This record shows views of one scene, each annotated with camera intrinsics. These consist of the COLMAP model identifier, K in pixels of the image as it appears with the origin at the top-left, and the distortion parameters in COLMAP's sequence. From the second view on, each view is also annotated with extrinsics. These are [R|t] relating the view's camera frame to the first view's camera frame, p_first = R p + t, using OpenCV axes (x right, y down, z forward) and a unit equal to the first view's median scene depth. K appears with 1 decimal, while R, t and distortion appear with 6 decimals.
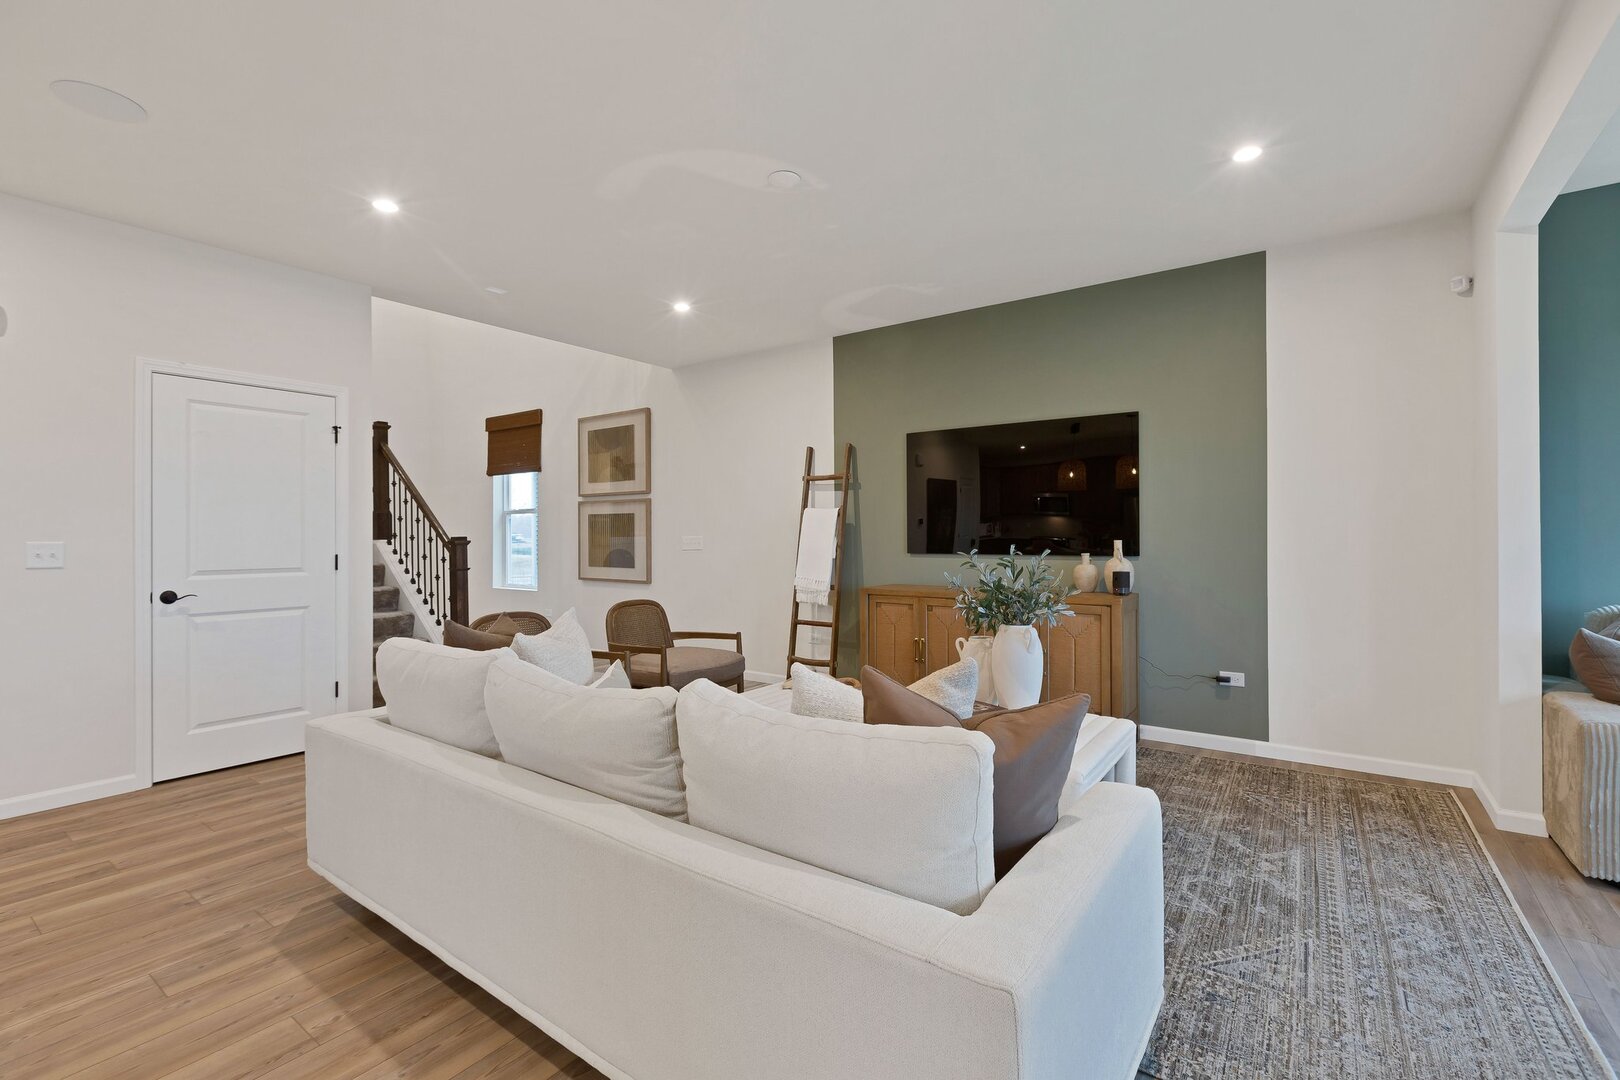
lens RADIAL K [[715.5, 0, 801.8], [0, 715.5, 534.4], [0, 0, 1]] dist [0.001763, 0.000298]
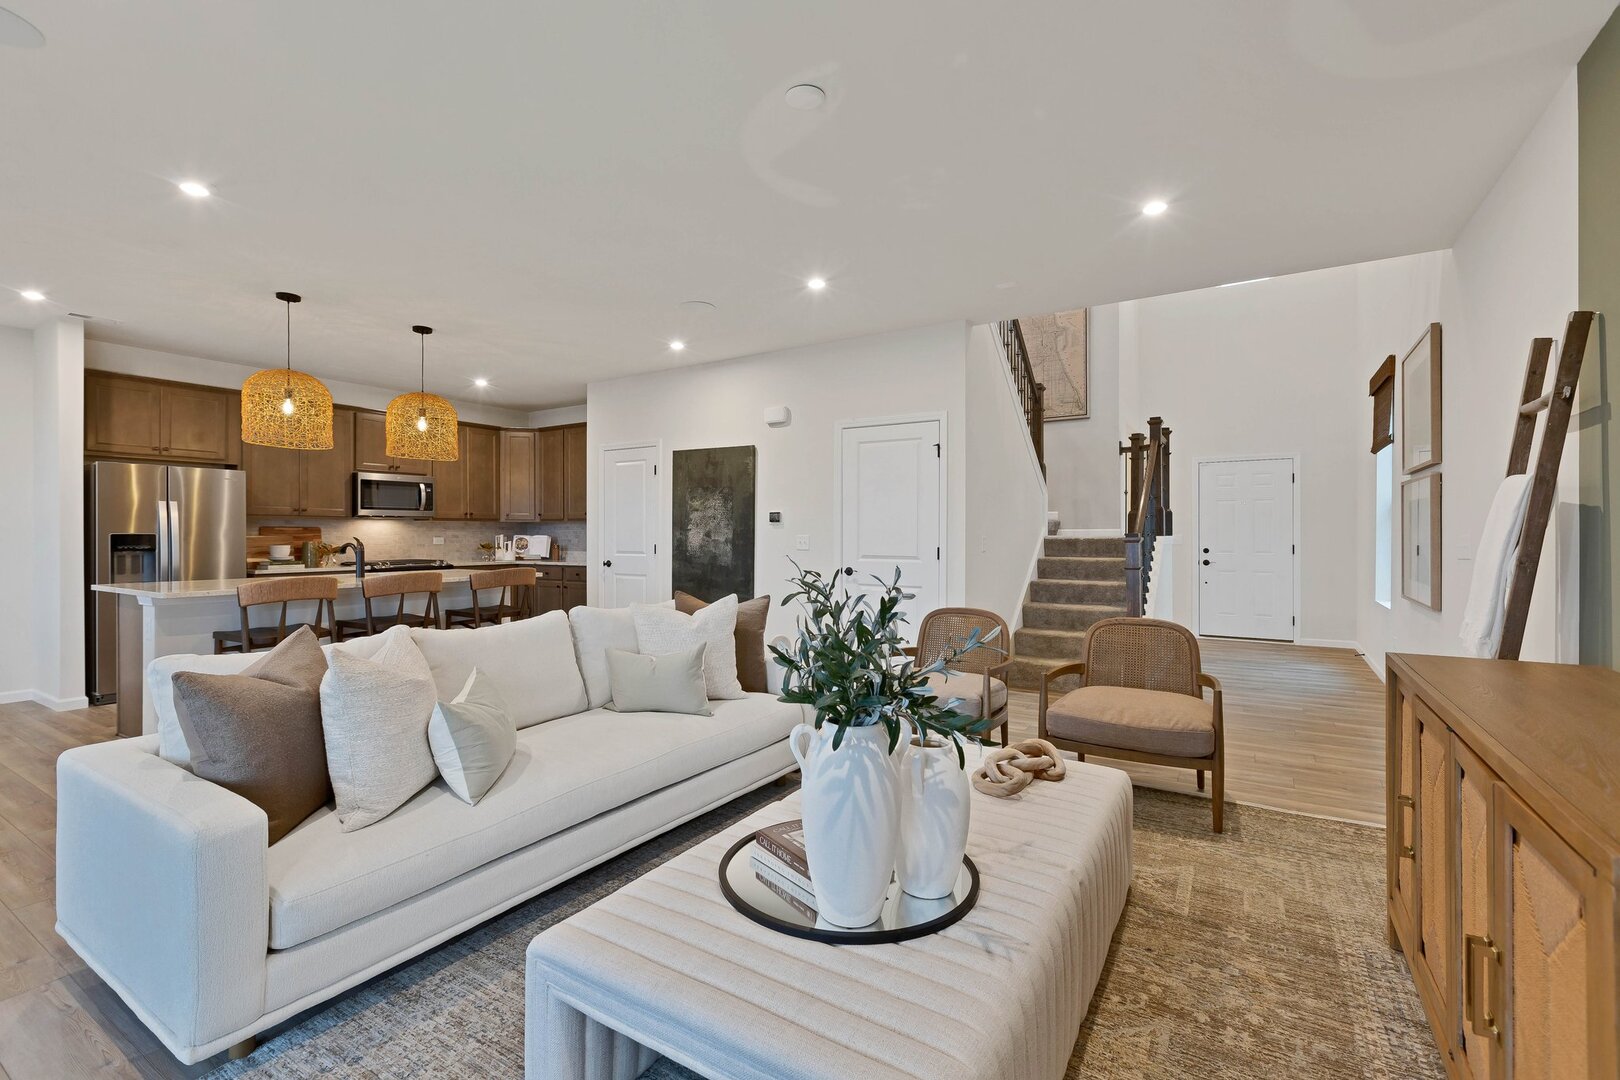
lens RADIAL K [[715.5, 0, 801.8], [0, 715.5, 534.4], [0, 0, 1]] dist [0.001763, 0.000298]
pose [[0.069595, 0.007109, -0.997550, 0.829549], [-0.000615, 0.999975, 0.007084, -0.004632], [0.997575, 0.000120, 0.069598, 0.981684]]
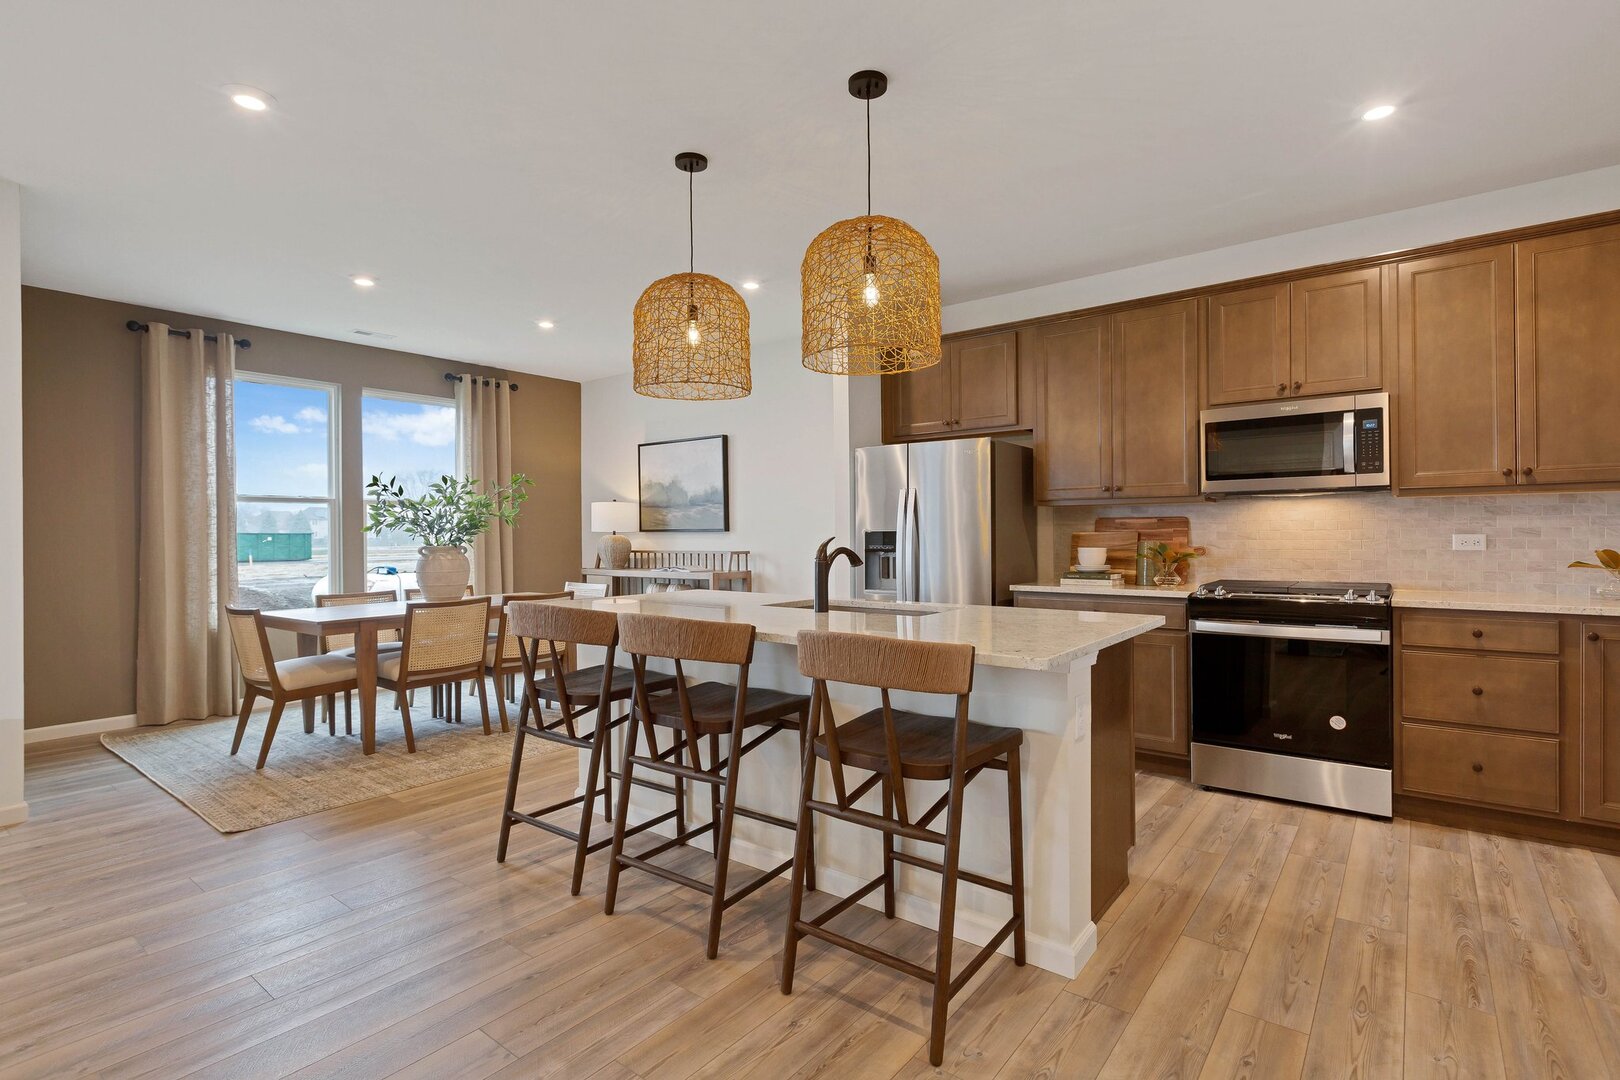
lens RADIAL K [[760.2, 0, 812.6], [0, 760.2, 547.2], [0, 0, 1]] dist [-0.002876, 0.000072]
pose [[-0.999171, 0.015543, 0.037626, -1.016133], [0.016395, 0.999614, 0.022449, 0.003728], [-0.037263, 0.023047, -0.999040, 1.036071]]
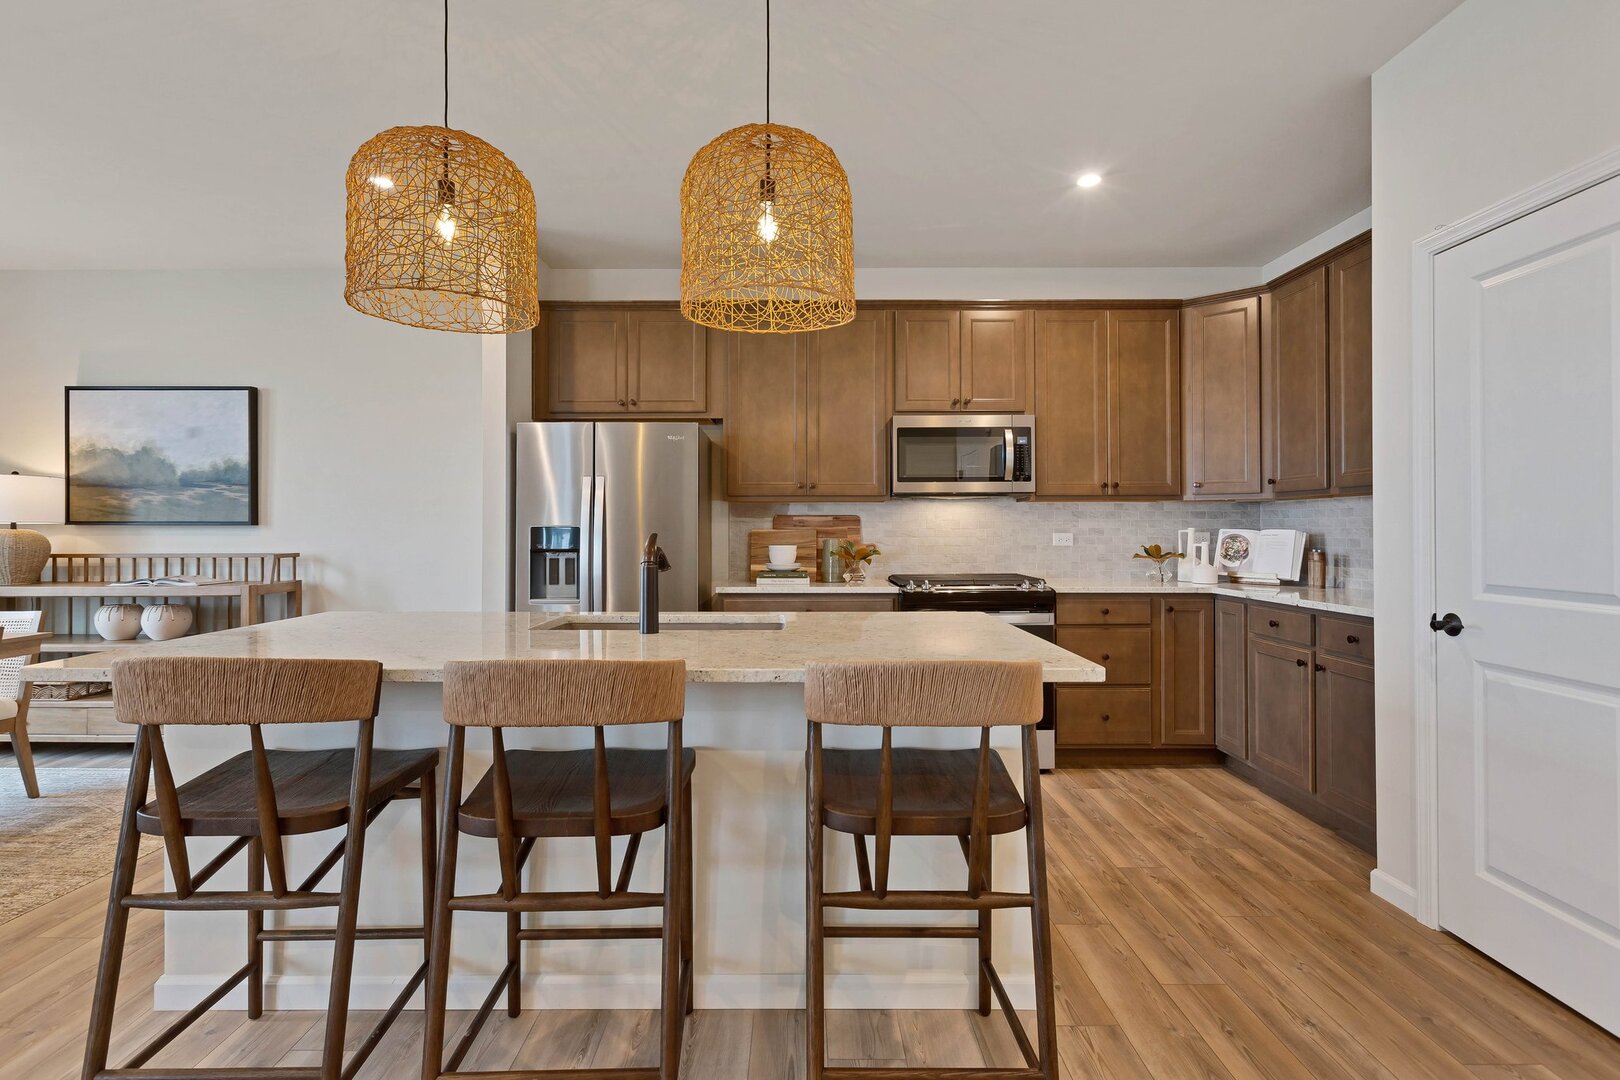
lens RADIAL K [[791.5, 0, 797.8], [0, 791.5, 516.7], [0, 0, 1]] dist [0.001821, 0.000319]
pose [[-0.804770, -0.000655, -0.593586, -0.635916], [0.005082, 0.999955, -0.007994, 0.004626], [0.593565, -0.009450, -0.804731, 0.750921]]
